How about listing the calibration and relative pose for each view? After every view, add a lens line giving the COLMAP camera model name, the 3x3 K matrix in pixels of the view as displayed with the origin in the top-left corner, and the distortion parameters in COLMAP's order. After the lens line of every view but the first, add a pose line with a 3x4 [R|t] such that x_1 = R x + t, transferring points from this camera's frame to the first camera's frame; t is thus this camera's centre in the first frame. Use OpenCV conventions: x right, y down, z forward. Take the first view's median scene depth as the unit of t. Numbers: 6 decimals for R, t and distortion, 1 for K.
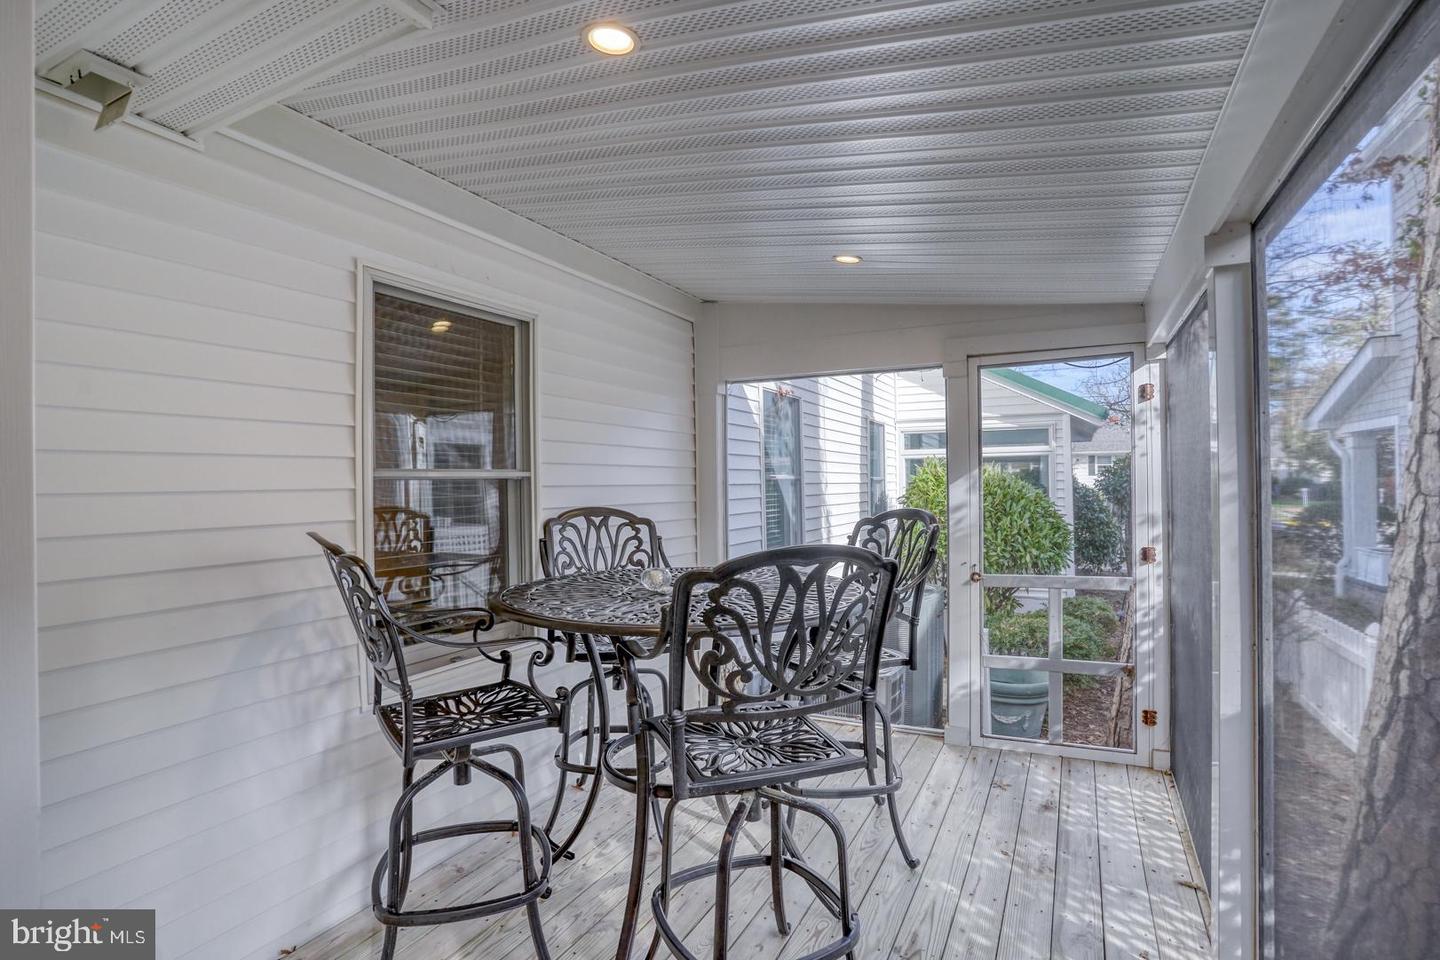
lens RADIAL K [[722.8, 0, 721.3], [0, 722.8, 478.9], [0, 0, 1]] dist [-0.001024, 0.000127]
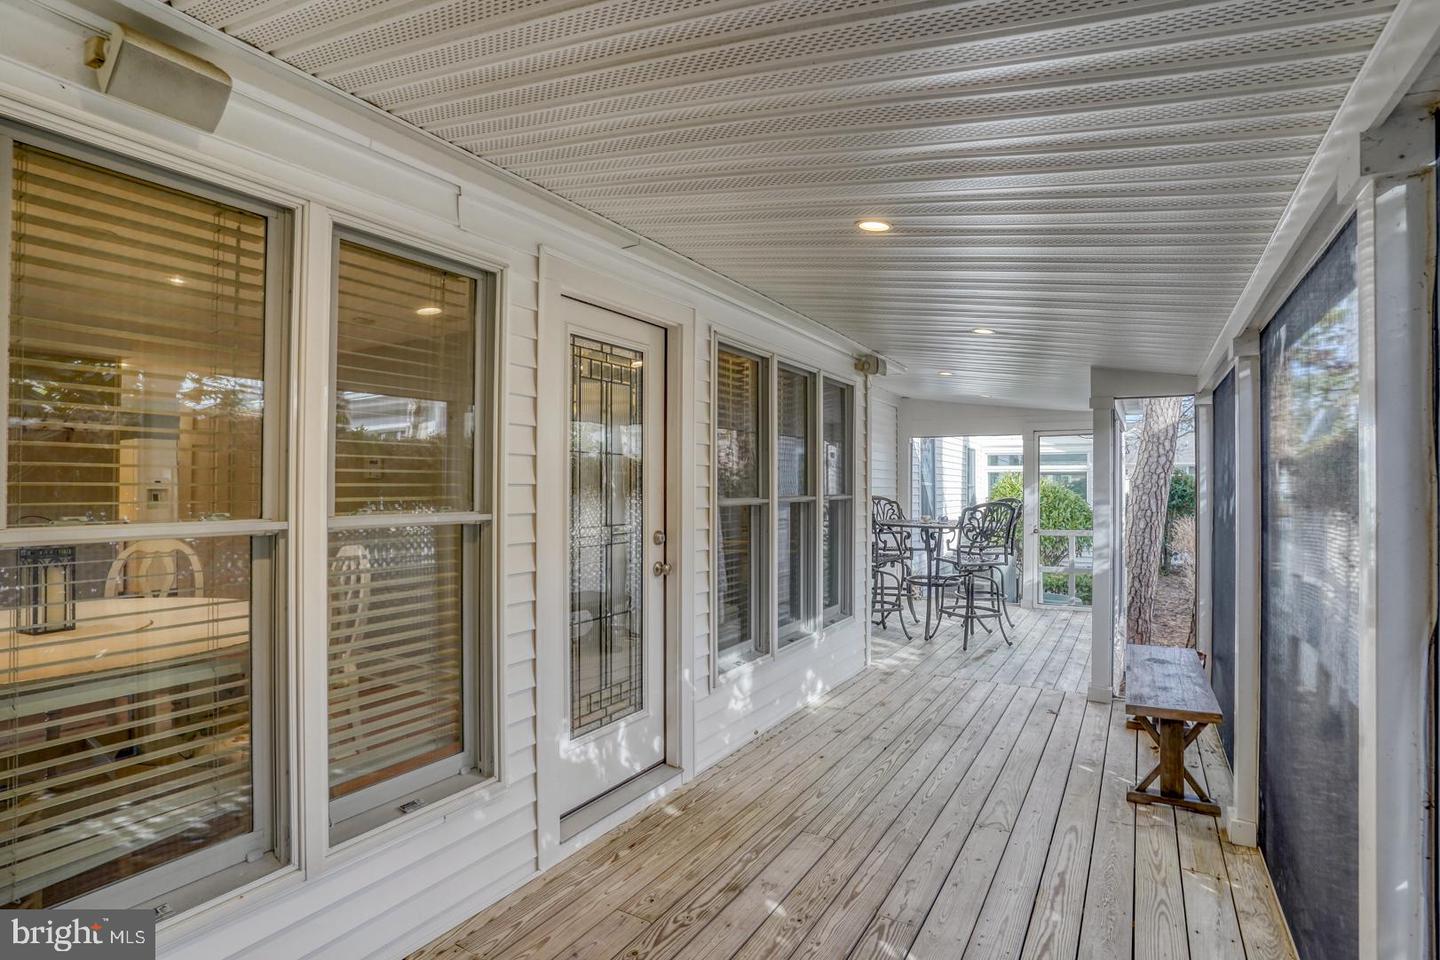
lens RADIAL K [[722.8, 0, 718.5], [0, 722.8, 481.7], [0, 0, 1]] dist [-0.001024, 0.000127]
pose [[0.997182, 0.013198, -0.073844, -0.298260], [-0.013286, 0.999911, -0.000709, -0.000096], [0.073828, 0.001689, 0.997270, -0.834464]]
